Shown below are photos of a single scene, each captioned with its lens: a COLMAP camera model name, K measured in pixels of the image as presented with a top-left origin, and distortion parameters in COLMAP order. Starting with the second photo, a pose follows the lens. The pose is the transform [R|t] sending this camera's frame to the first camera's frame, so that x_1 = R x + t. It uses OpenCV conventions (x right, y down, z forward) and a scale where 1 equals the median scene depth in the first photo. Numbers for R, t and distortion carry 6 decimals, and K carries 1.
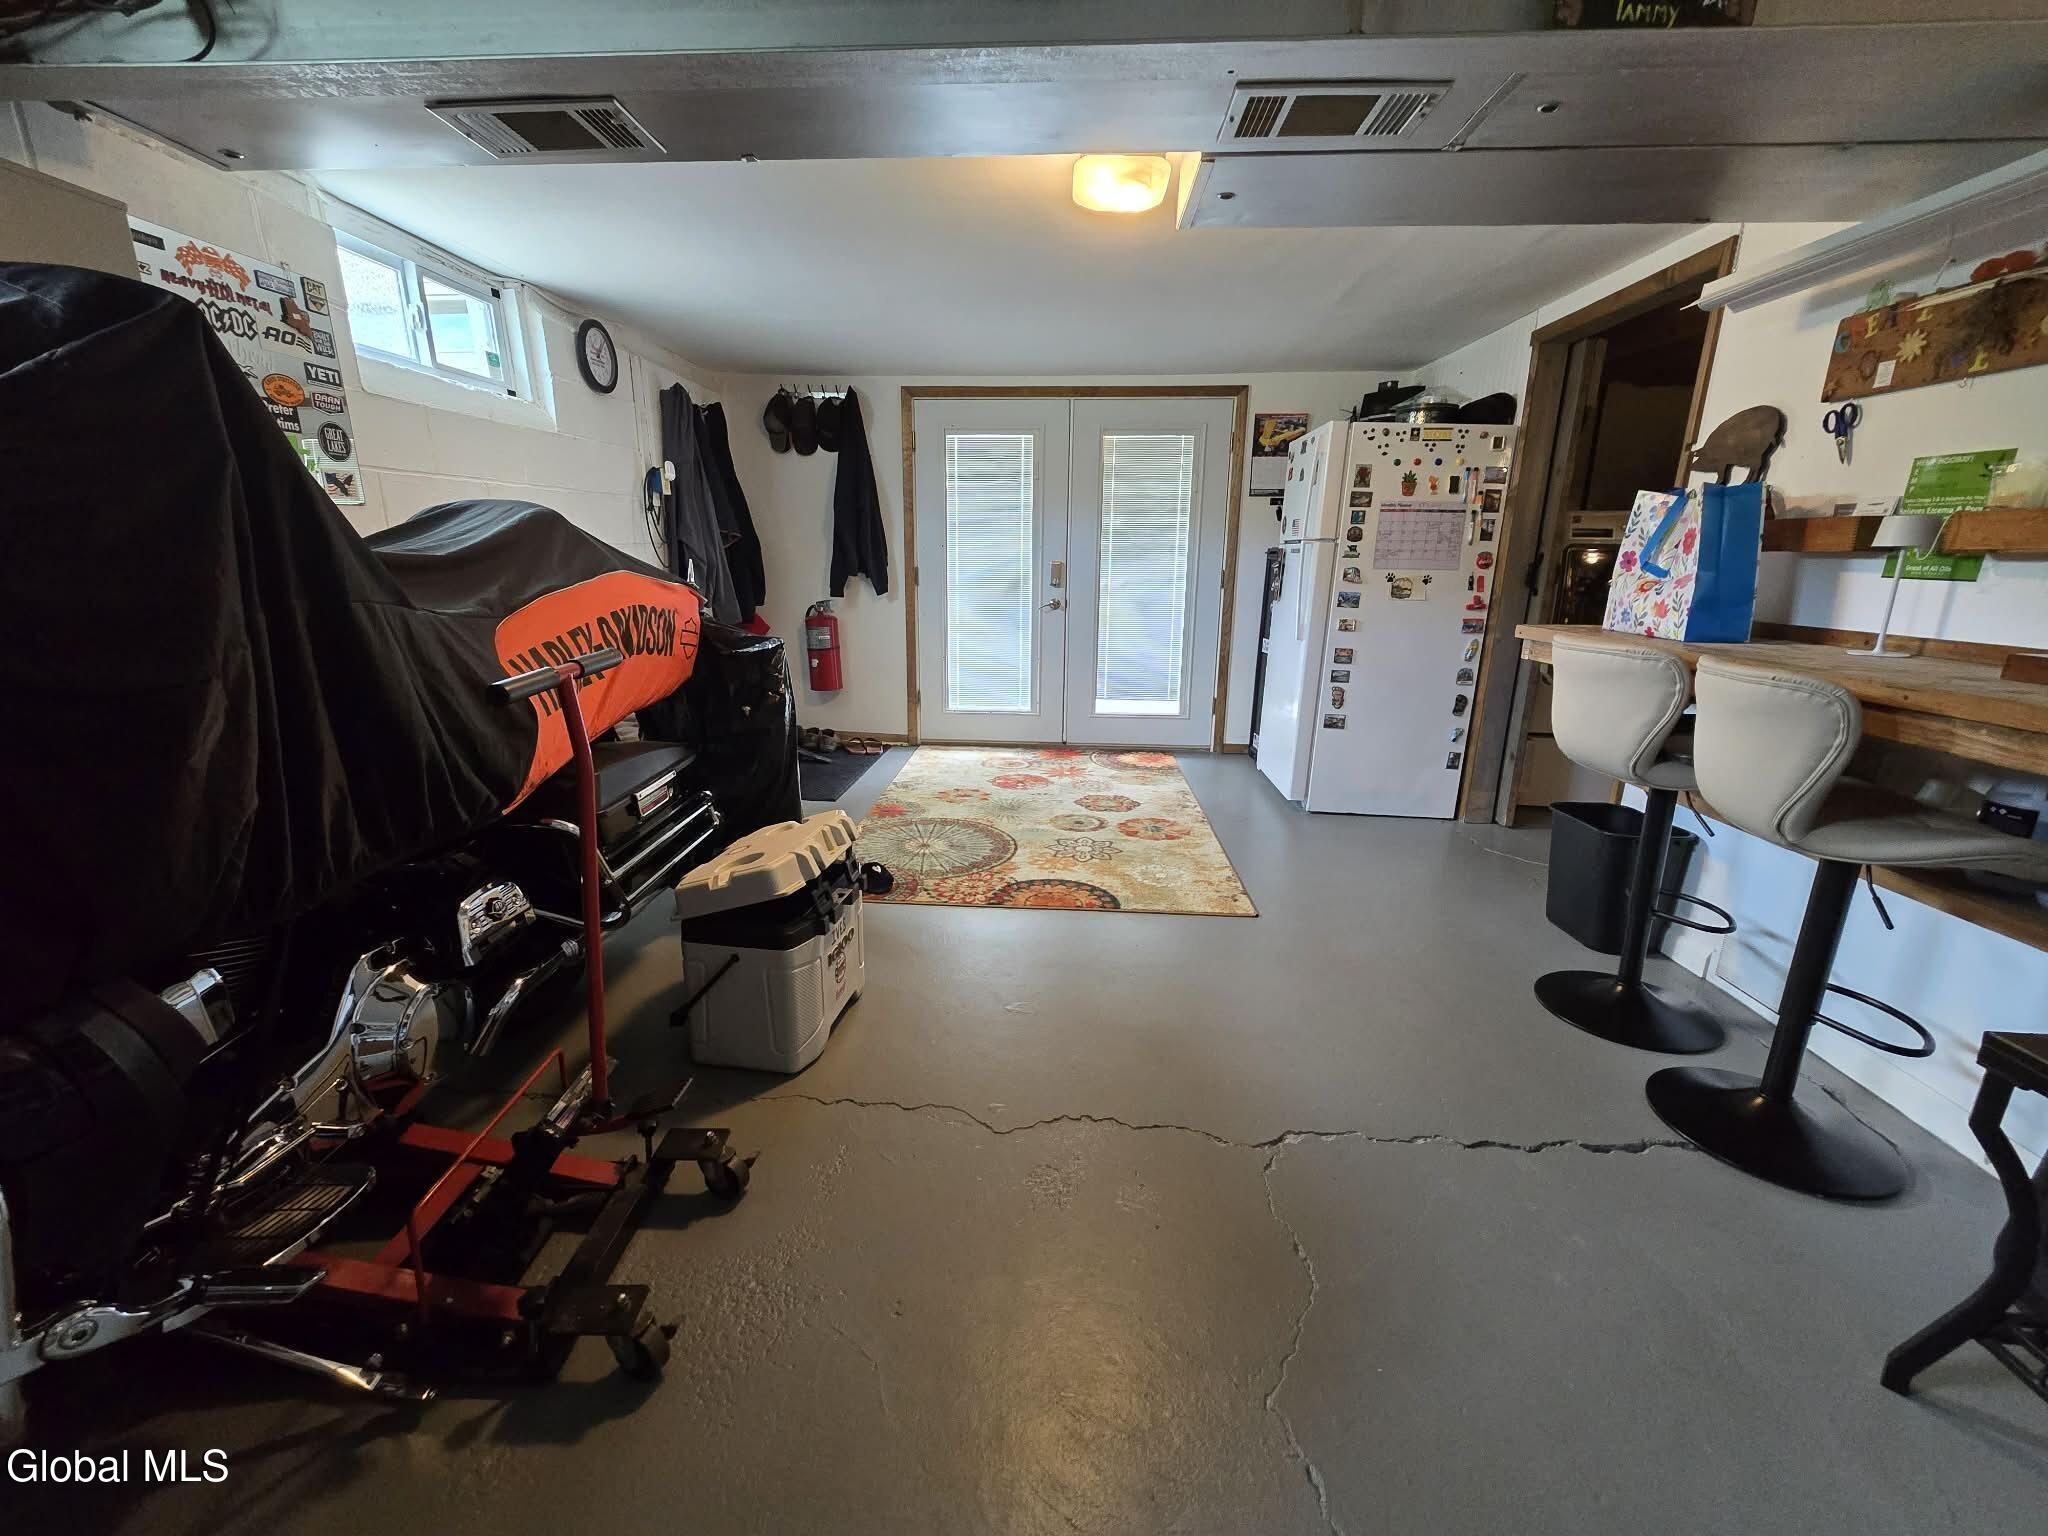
lens RADIAL K [[836.0, 0, 1021.6], [0, 836.0, 773.8], [0, 0, 1]] dist [-0.000036, -0.000007]
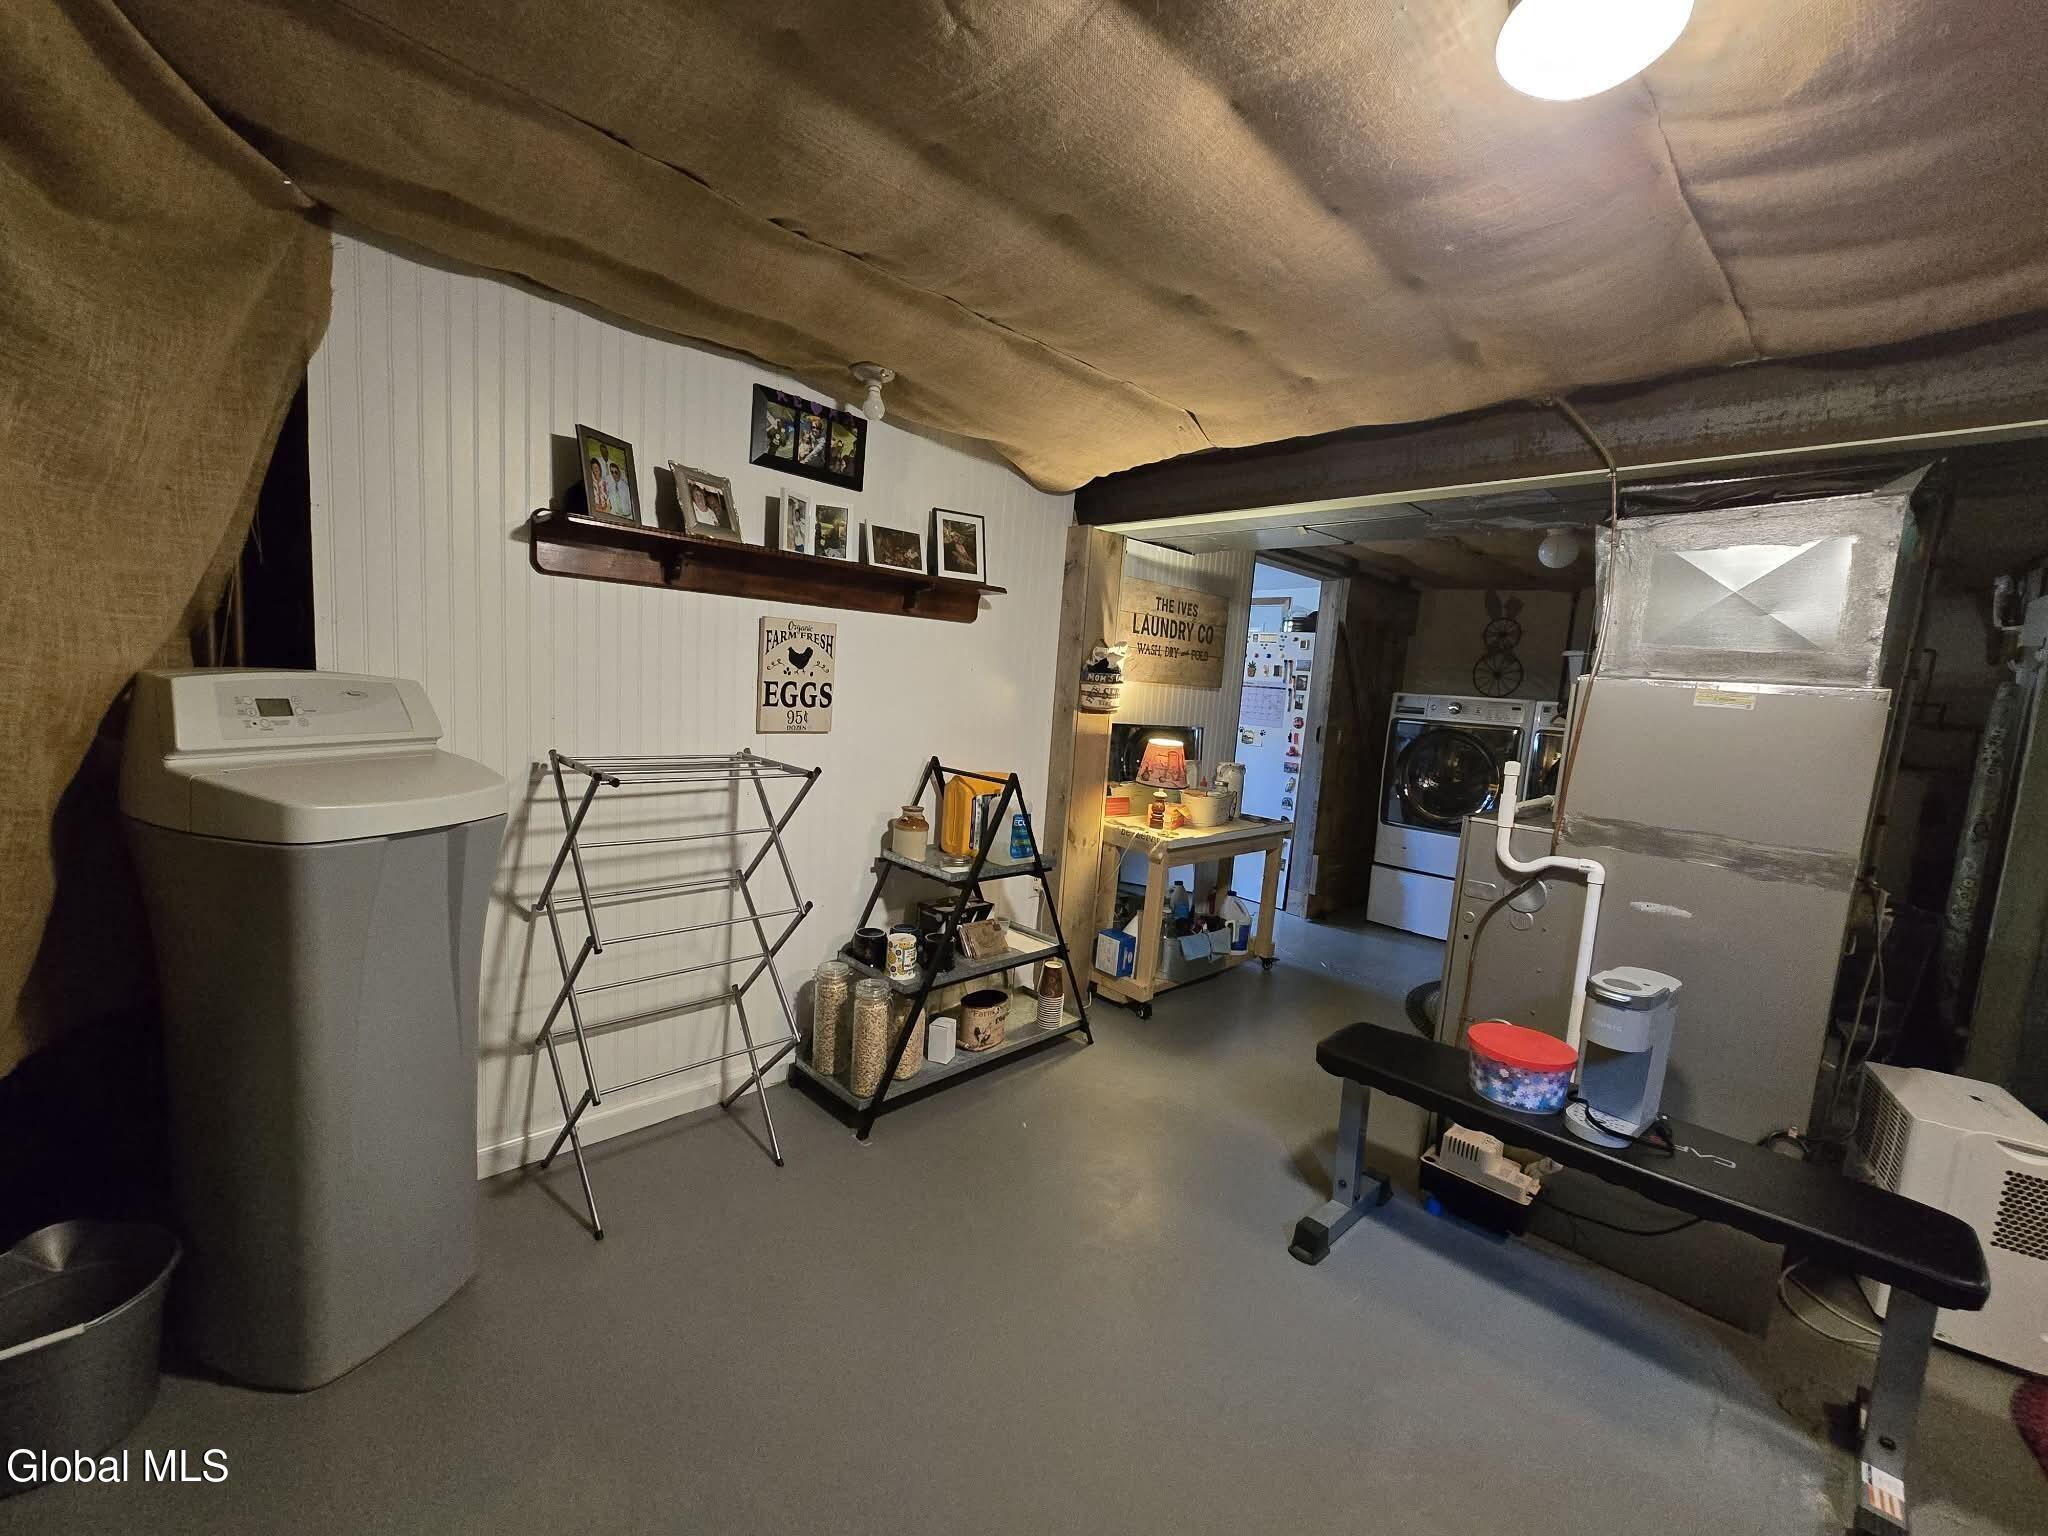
lens RADIAL K [[836.0, 0, 1021.6], [0, 836.0, 773.8], [0, 0, 1]] dist [-0.000036, -0.000007]
pose [[0.741343, 0.118495, -0.660582, 1.062797], [-0.233563, 0.968313, -0.088422, 0.058878], [0.629173, 0.219839, 0.745528, -0.308506]]
